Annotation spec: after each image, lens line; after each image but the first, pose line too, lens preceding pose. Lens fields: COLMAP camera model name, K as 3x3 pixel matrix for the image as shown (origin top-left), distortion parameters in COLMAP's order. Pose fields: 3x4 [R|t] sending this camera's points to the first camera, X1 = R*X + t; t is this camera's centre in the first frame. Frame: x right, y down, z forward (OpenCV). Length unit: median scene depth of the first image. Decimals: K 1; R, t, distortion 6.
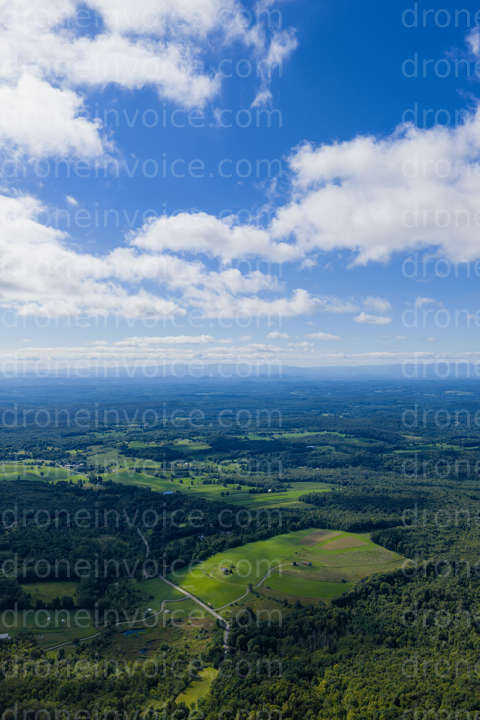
lens RADIAL K [[597.1, 0, 241.9], [0, 597.1, 320.5], [0, 0, 1]] dist [0.011317, -0.012898]
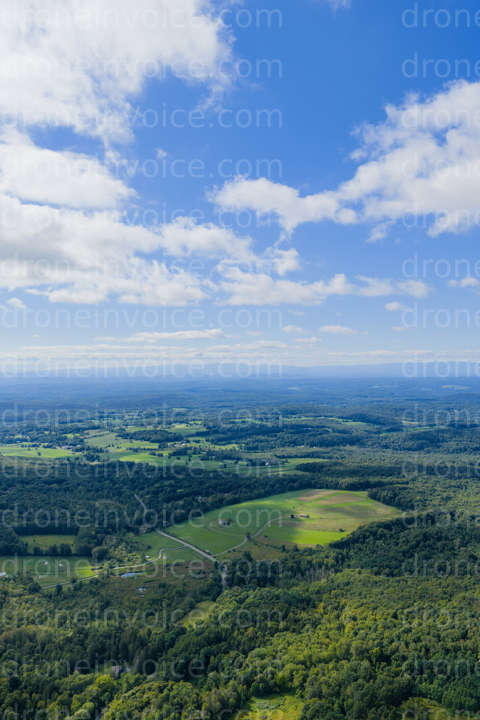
lens RADIAL K [[597.1, 0, 241.5], [0, 597.1, 345.9], [0, 0, 1]] dist [0.011317, -0.012898]
pose [[0.999968, 0.006557, 0.004616, -0.003287], [-0.006548, 0.999977, -0.002028, 0.118053], [-0.004630, 0.001998, 0.999987, -0.000862]]
